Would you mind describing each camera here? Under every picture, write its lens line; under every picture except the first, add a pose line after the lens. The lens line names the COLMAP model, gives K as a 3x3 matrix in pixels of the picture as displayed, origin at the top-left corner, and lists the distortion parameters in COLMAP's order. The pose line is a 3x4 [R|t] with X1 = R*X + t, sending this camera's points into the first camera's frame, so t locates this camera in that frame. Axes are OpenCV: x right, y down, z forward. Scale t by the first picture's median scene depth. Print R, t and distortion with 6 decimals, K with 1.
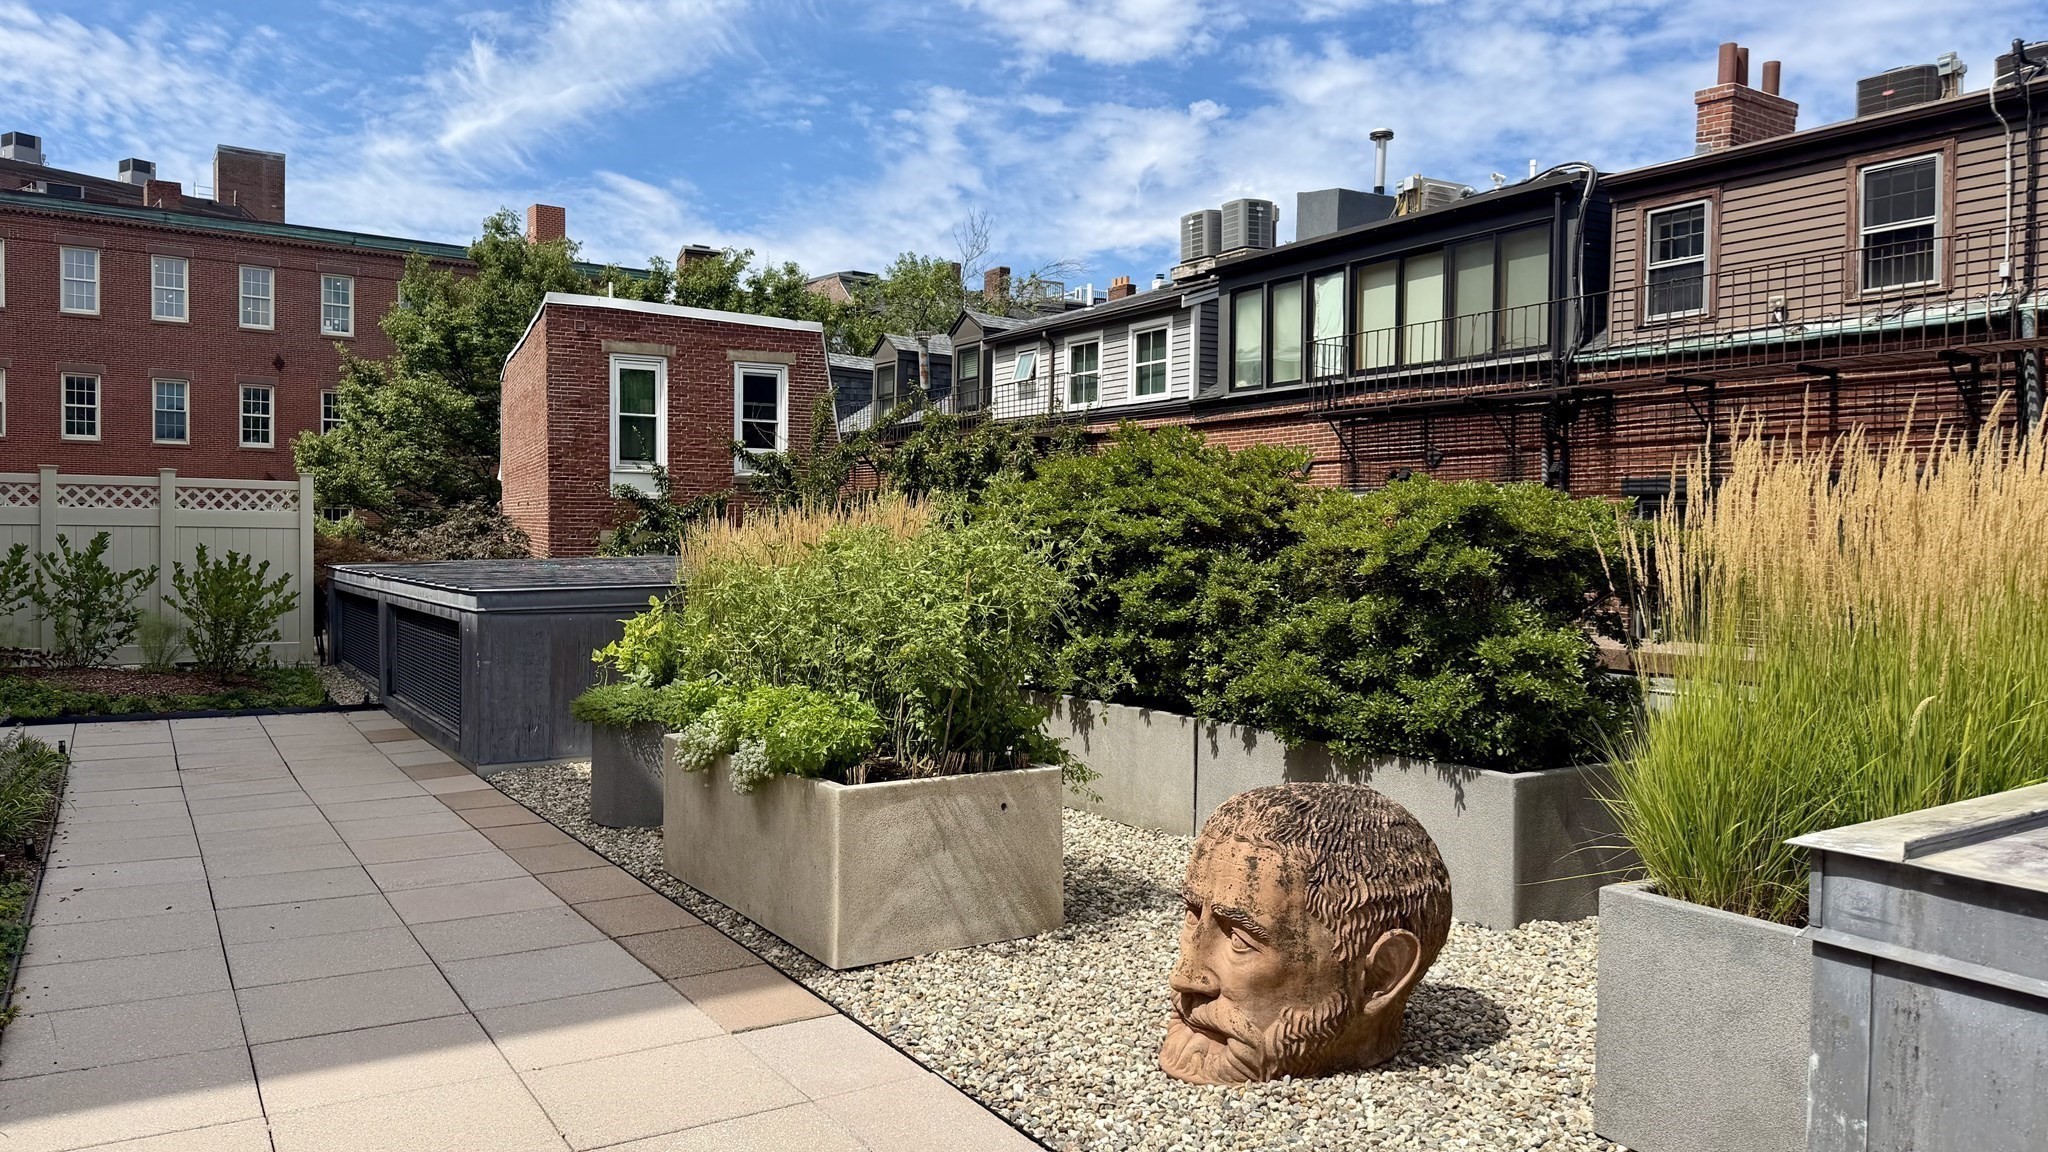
lens RADIAL K [[1422.3, 0, 992.6], [0, 1422.3, 580.7], [0, 0, 1]] dist [0.079905, -0.106301]
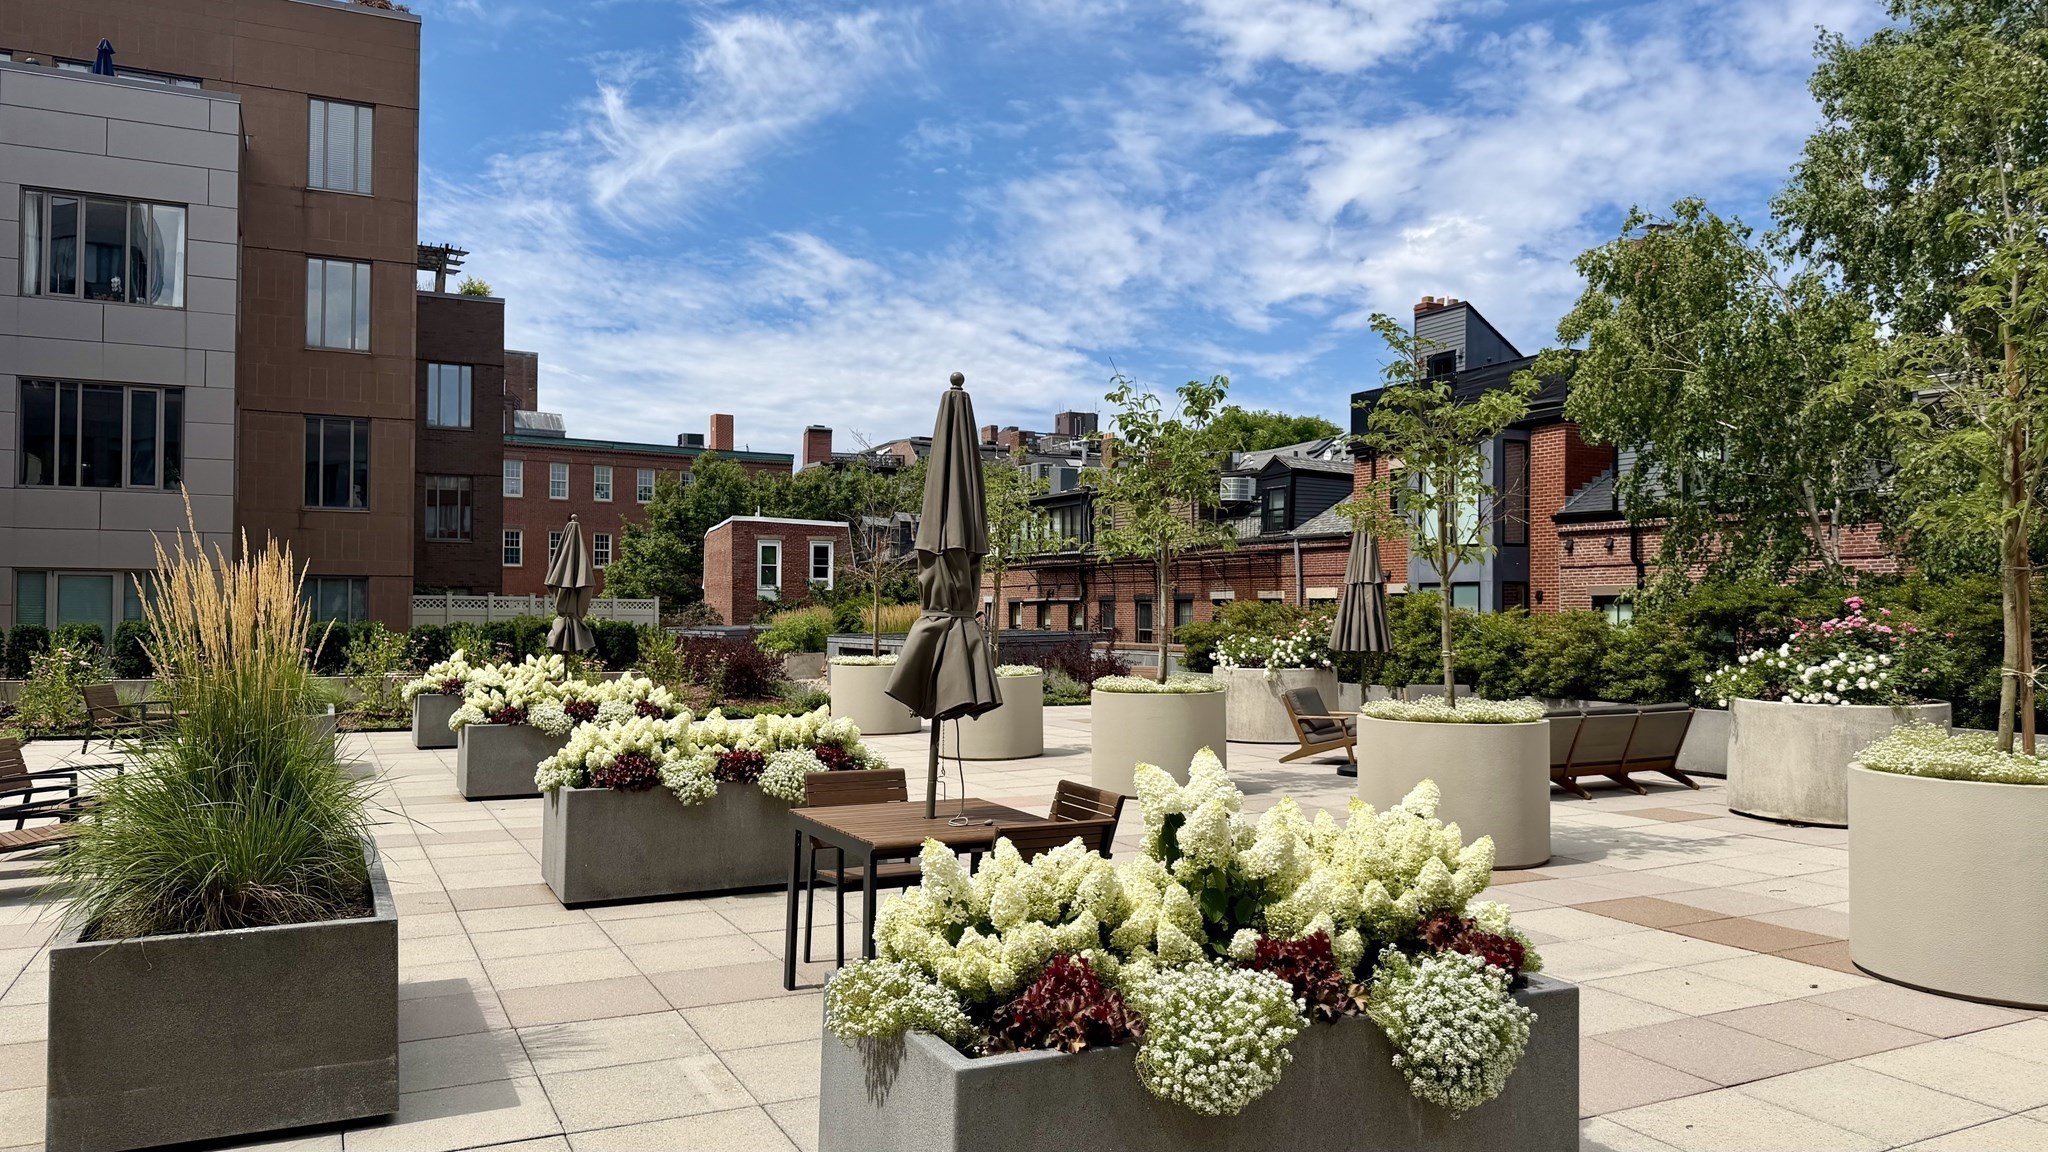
lens RADIAL K [[1422.3, 0, 992.6], [0, 1422.3, 580.7], [0, 0, 1]] dist [0.079905, -0.106301]
pose [[0.994665, -0.010900, -0.102577, 0.361269], [0.005207, 0.998439, -0.055613, 0.042689], [0.103023, 0.054783, 0.993169, -1.301074]]
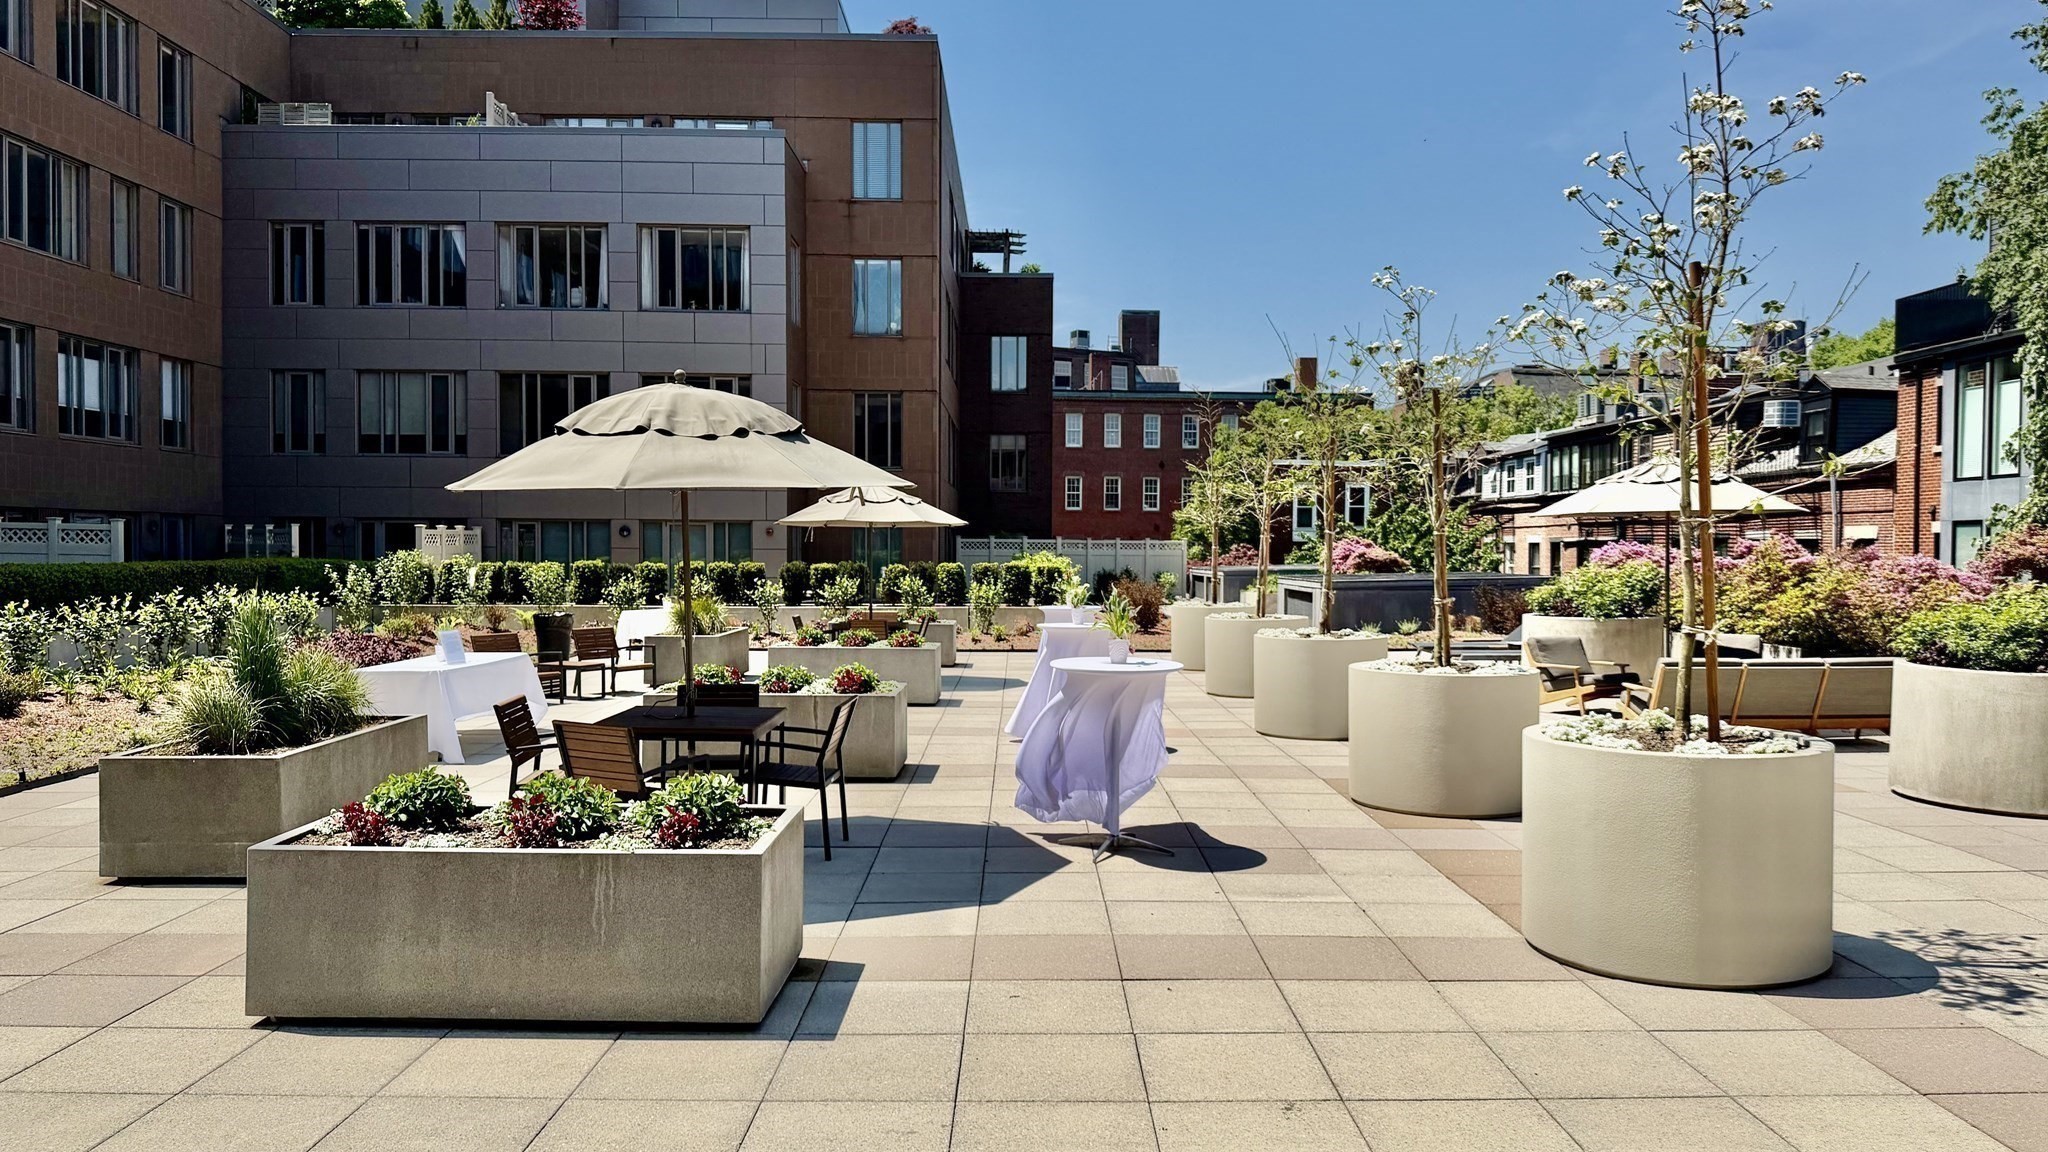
lens RADIAL K [[1384.1, 0, 998.0], [0, 1384.1, 617.2], [0, 0, 1]] dist [0.047603, -0.000398]
pose [[0.845863, 0.018655, -0.533073, 0.578767], [-0.012038, 0.999801, 0.015887, 0.040290], [0.533264, -0.007021, 0.845920, -1.283796]]
